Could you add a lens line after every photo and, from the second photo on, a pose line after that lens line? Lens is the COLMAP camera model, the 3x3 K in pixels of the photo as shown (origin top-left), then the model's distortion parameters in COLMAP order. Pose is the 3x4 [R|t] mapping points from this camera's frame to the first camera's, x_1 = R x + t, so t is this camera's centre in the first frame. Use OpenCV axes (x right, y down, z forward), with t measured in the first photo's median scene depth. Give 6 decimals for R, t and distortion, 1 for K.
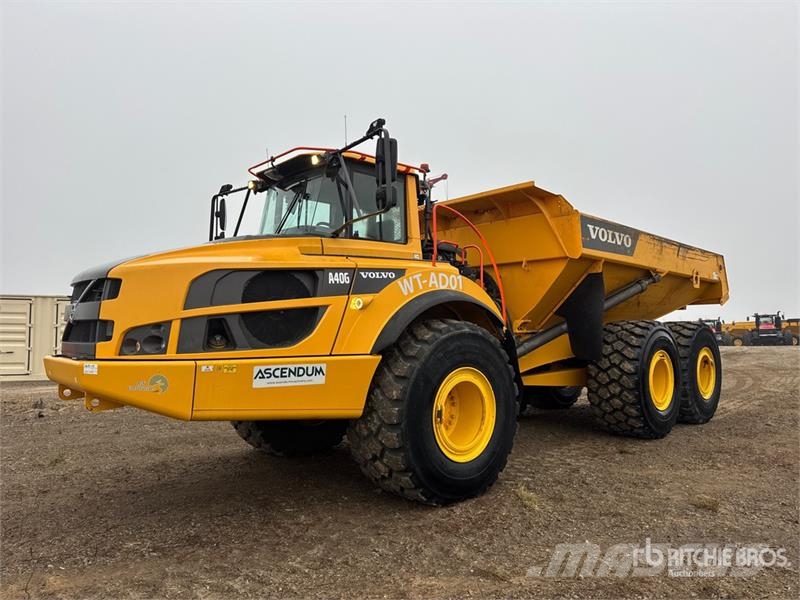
lens RADIAL K [[442.1, 0, 400.0], [0, 442.1, 300.0], [0, 0, 1]] dist [0.055750, -0.000797]
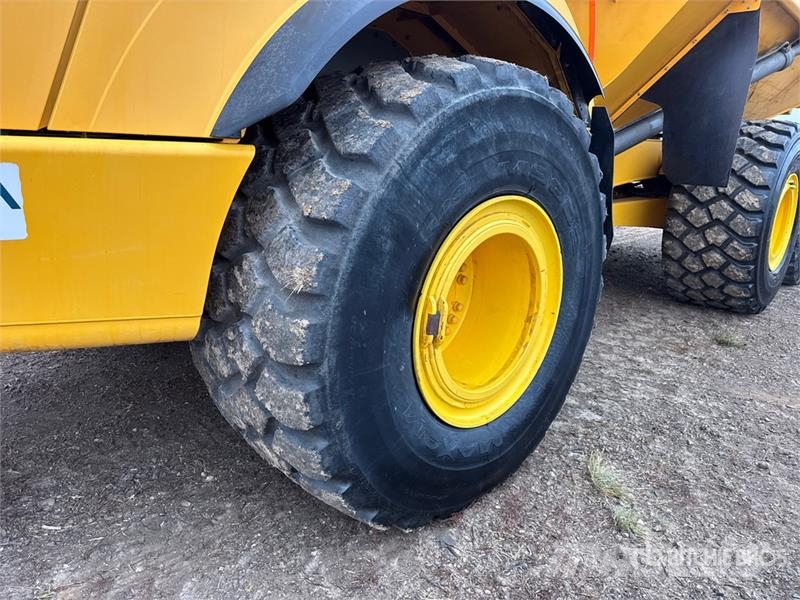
lens RADIAL K [[553.4, 0, 398.0], [0, 553.4, 302.2], [0, 0, 1]] dist [0.109620, -0.152128]
pose [[0.997768, 0.024989, 0.061932, 0.030626], [-0.044833, 0.937957, 0.343842, 0.082842], [-0.049497, -0.345851, 0.936983, 0.563707]]
